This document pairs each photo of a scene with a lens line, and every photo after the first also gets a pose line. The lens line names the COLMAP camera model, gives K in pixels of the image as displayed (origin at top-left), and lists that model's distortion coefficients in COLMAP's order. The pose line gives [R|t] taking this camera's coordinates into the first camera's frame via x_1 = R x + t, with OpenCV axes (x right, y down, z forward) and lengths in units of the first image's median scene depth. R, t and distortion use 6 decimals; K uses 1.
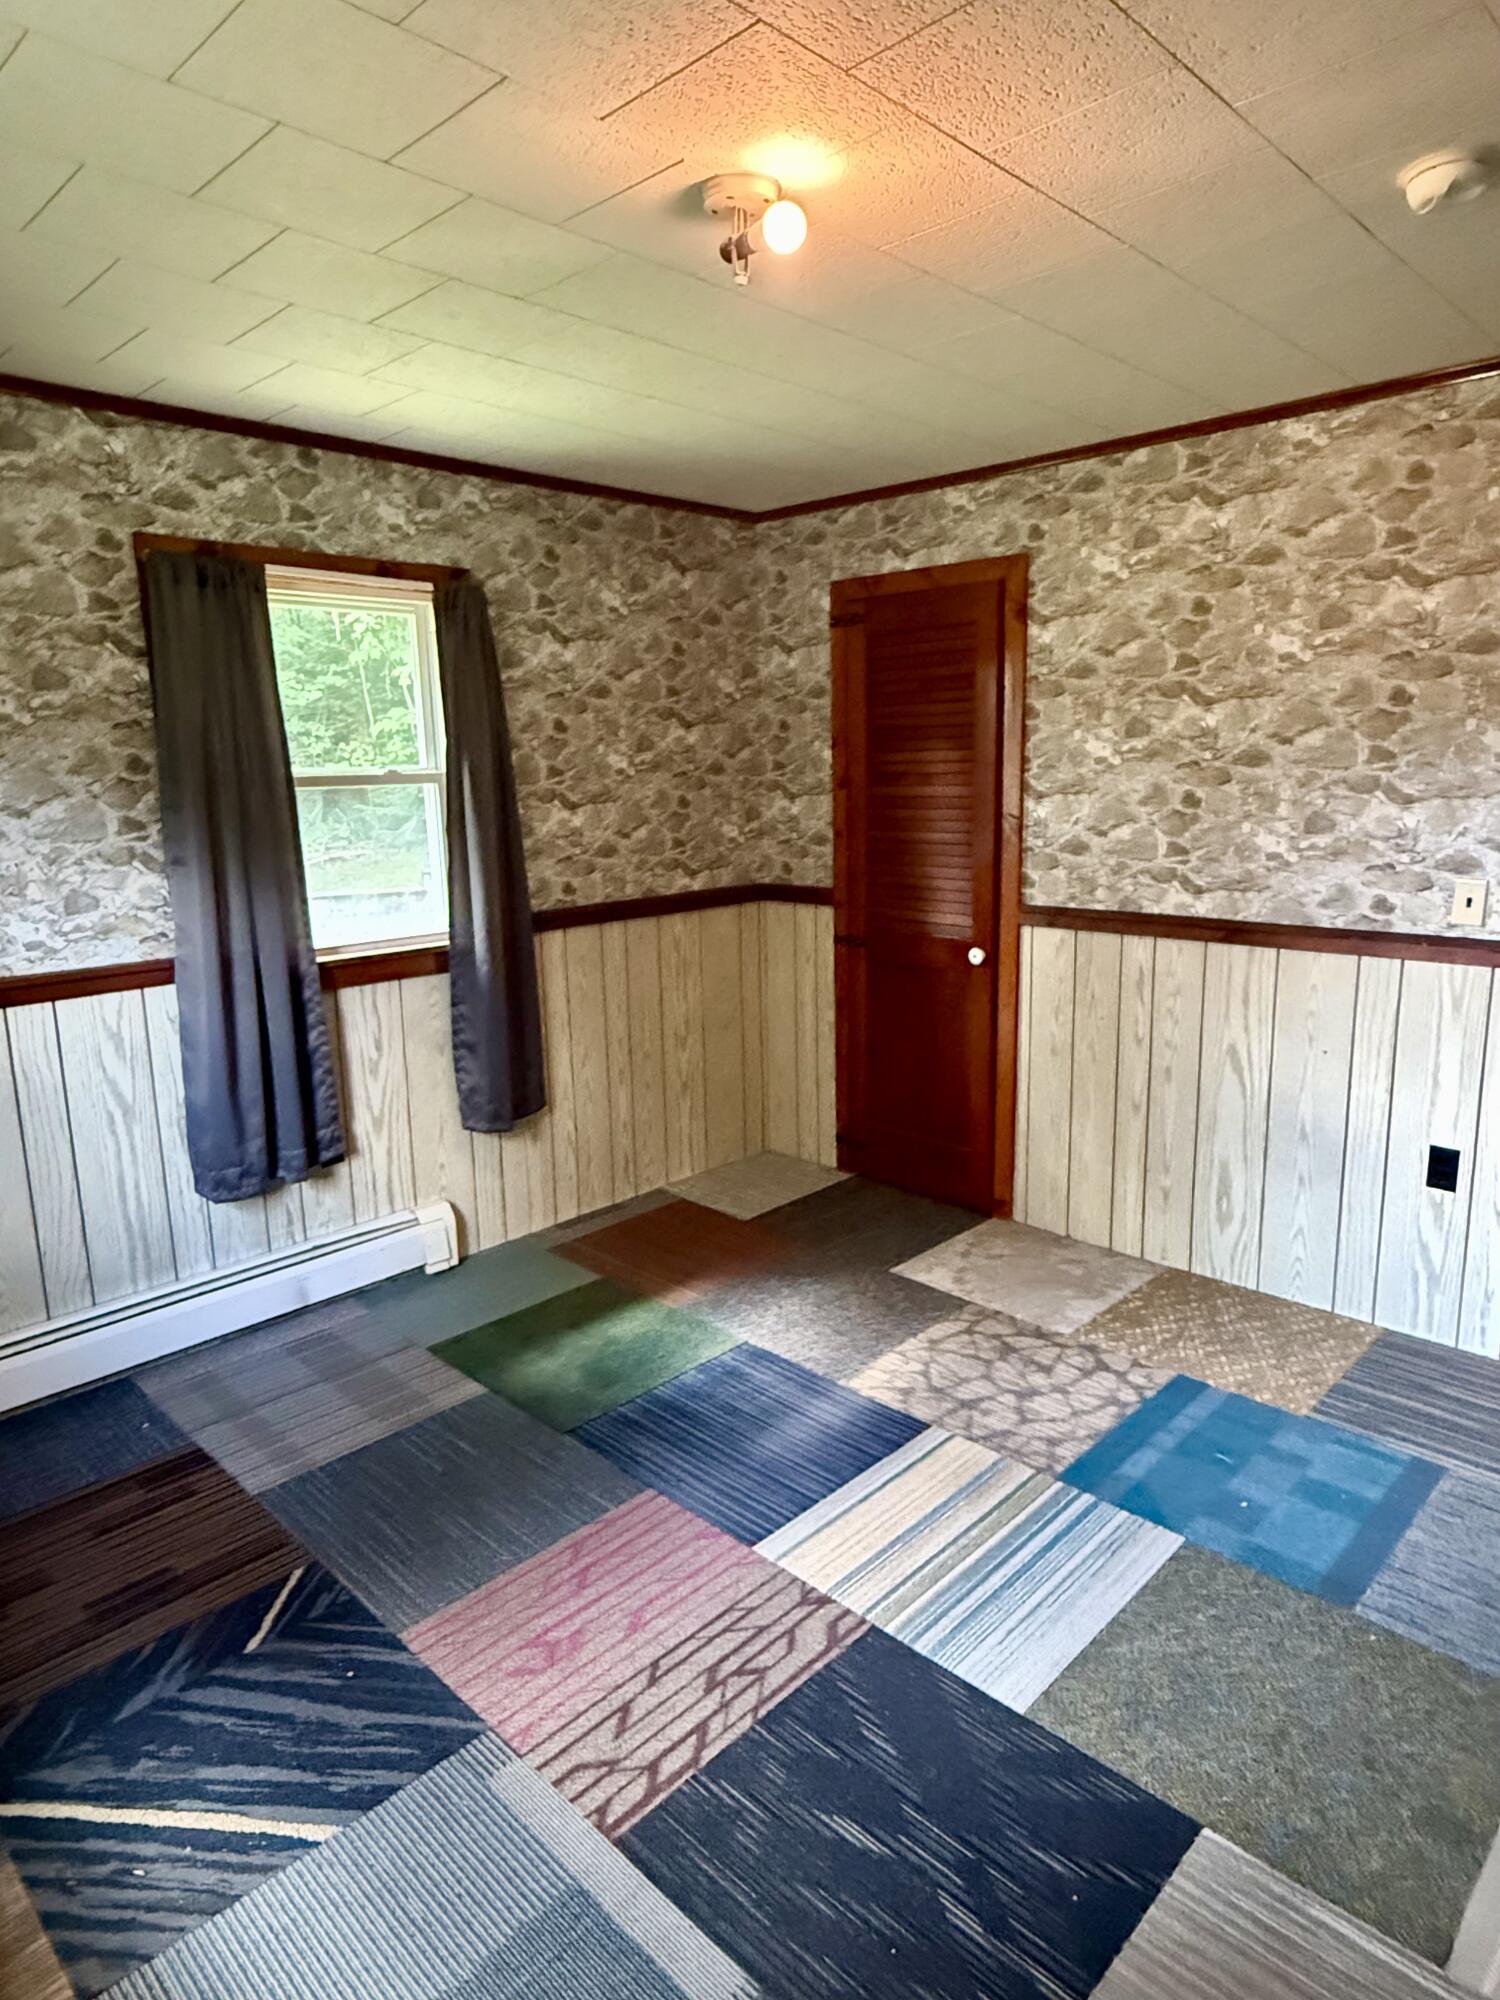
lens RADIAL K [[1191.8, 0, 755.7], [0, 1191.8, 992.5], [0, 0, 1]] dist [0.003258, 0.003649]
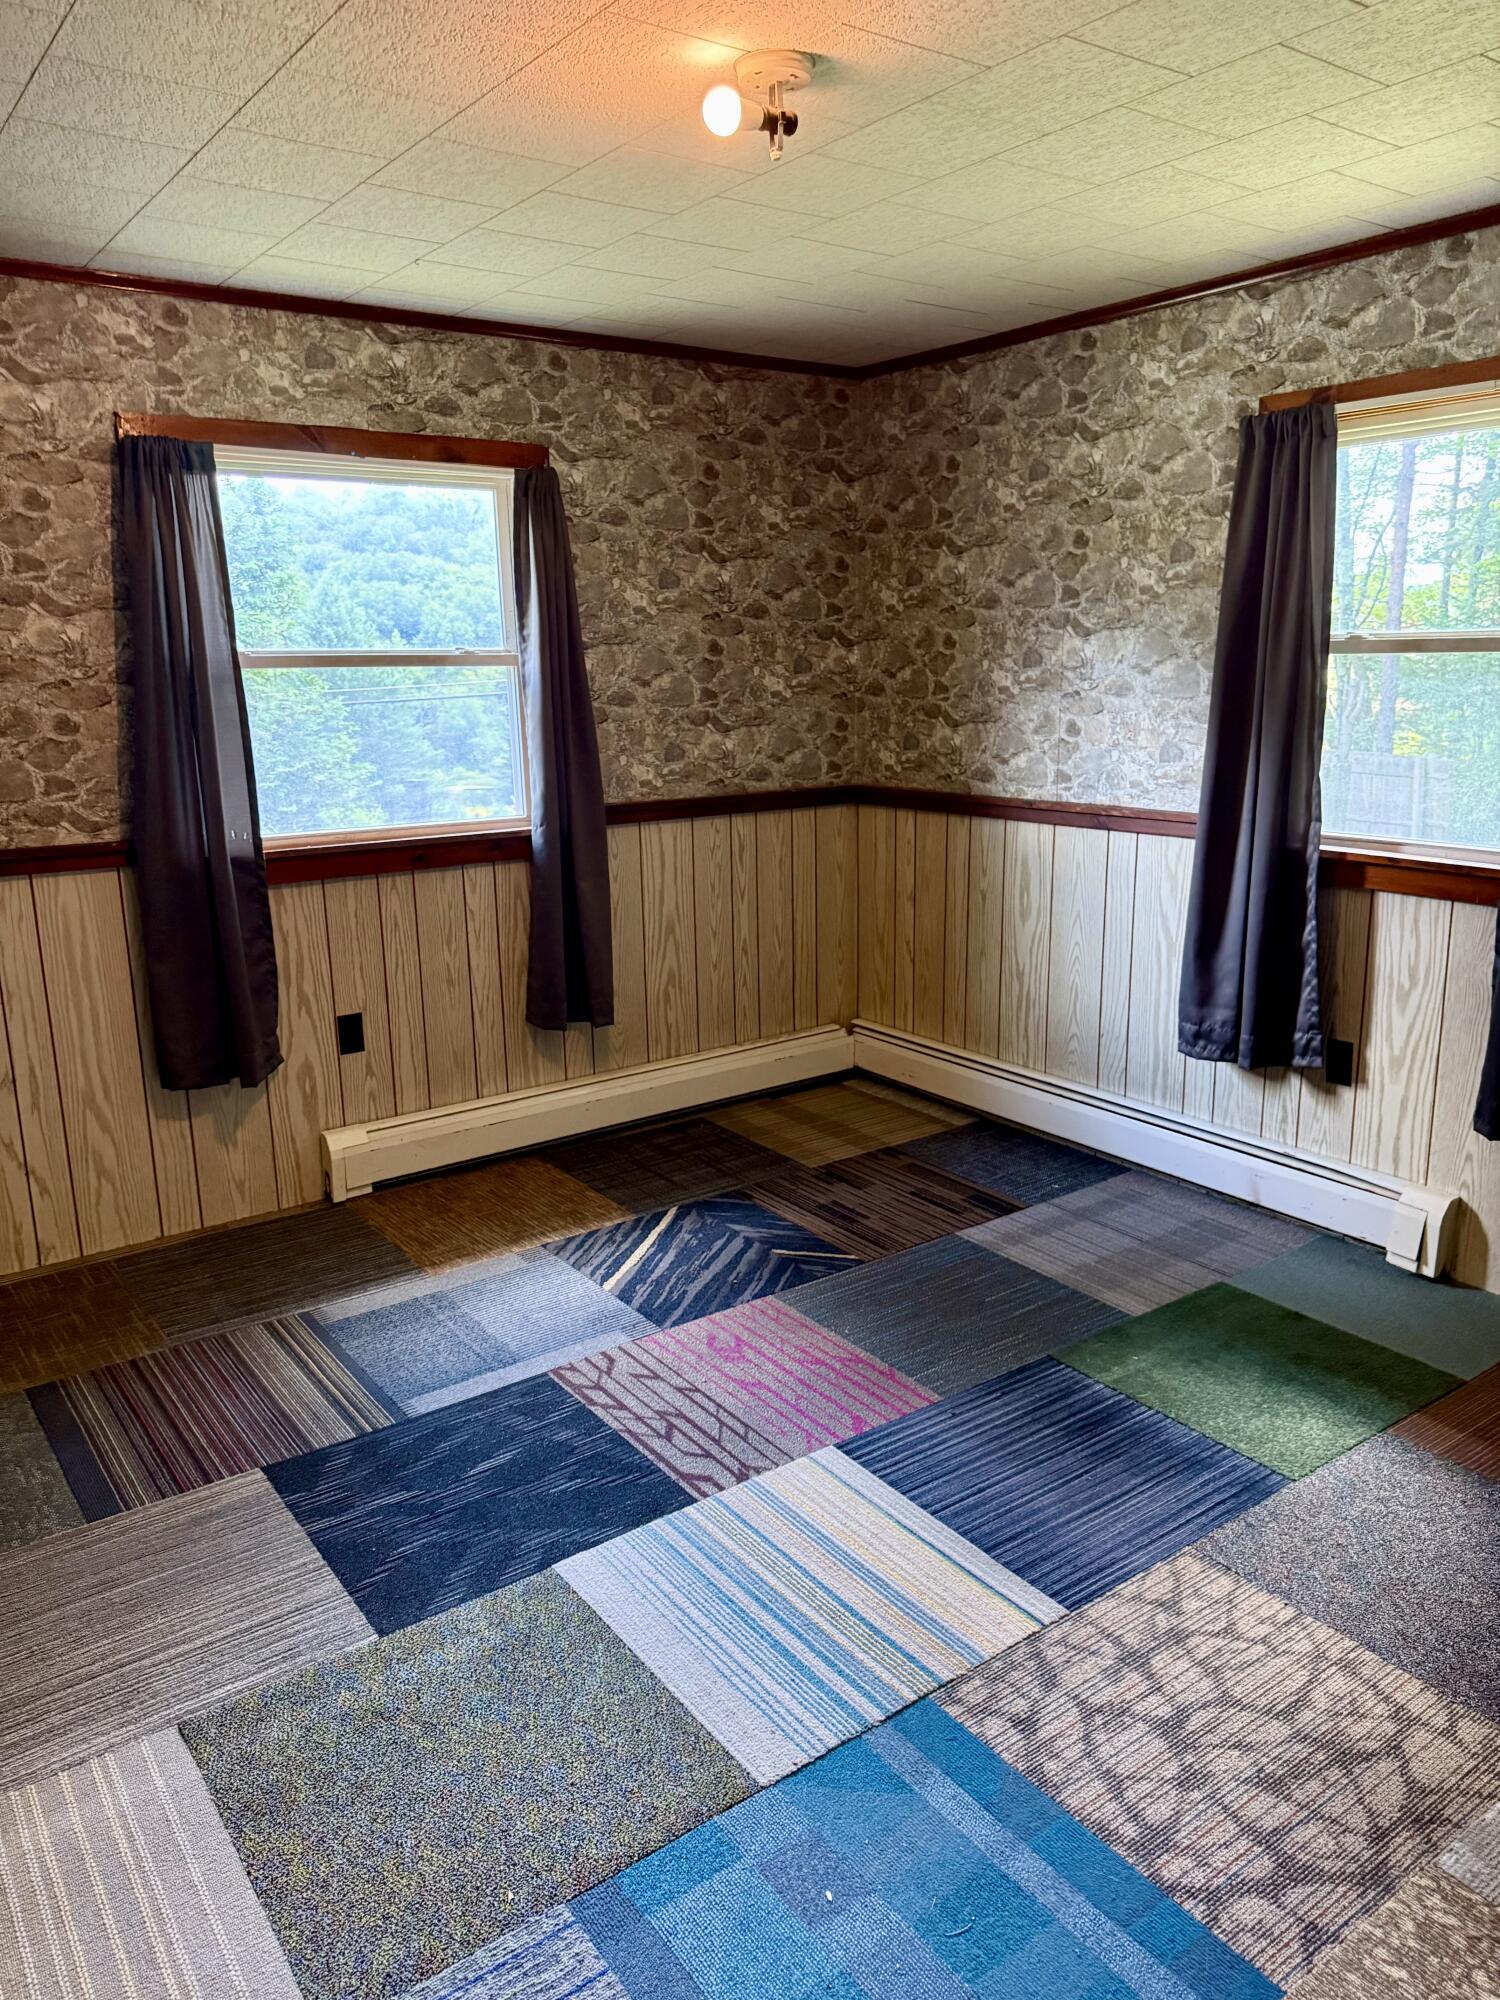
lens RADIAL K [[1415.0, 0, 758.4], [0, 1415.0, 1000.5], [0, 0, 1]] dist [0.055404, -0.069363]
pose [[-0.168948, 0.253040, -0.952590, 0.889364], [-0.171950, 0.944095, 0.281280, -0.173167], [0.970510, 0.211319, -0.115993, 0.860514]]
